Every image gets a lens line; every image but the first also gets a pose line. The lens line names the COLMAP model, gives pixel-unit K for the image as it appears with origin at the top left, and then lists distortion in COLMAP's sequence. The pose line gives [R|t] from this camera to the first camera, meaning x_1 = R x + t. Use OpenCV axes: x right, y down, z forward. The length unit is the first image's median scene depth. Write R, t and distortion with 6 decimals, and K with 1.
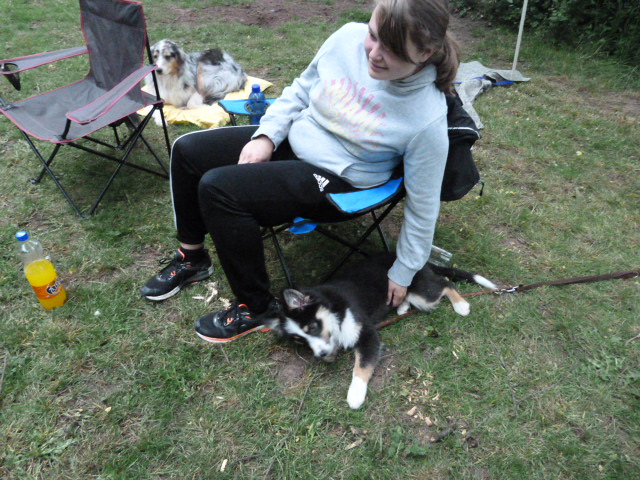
lens RADIAL K [[473.3, 0, 320.7], [0, 473.3, 240.6], [0, 0, 1]] dist [-0.043384, 0.017675]
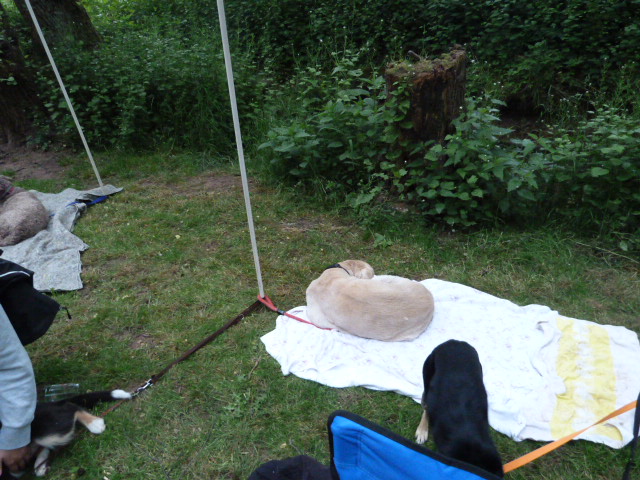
lens RADIAL K [[473.3, 0, 319.3], [0, 473.3, 238.9], [0, 0, 1]] dist [-0.043384, 0.017675]
pose [[0.731032, -0.362727, 0.577945, 0.151368], [0.475114, 0.878526, -0.049587, 0.040264], [-0.489753, 0.310840, 0.814568, -0.105682]]
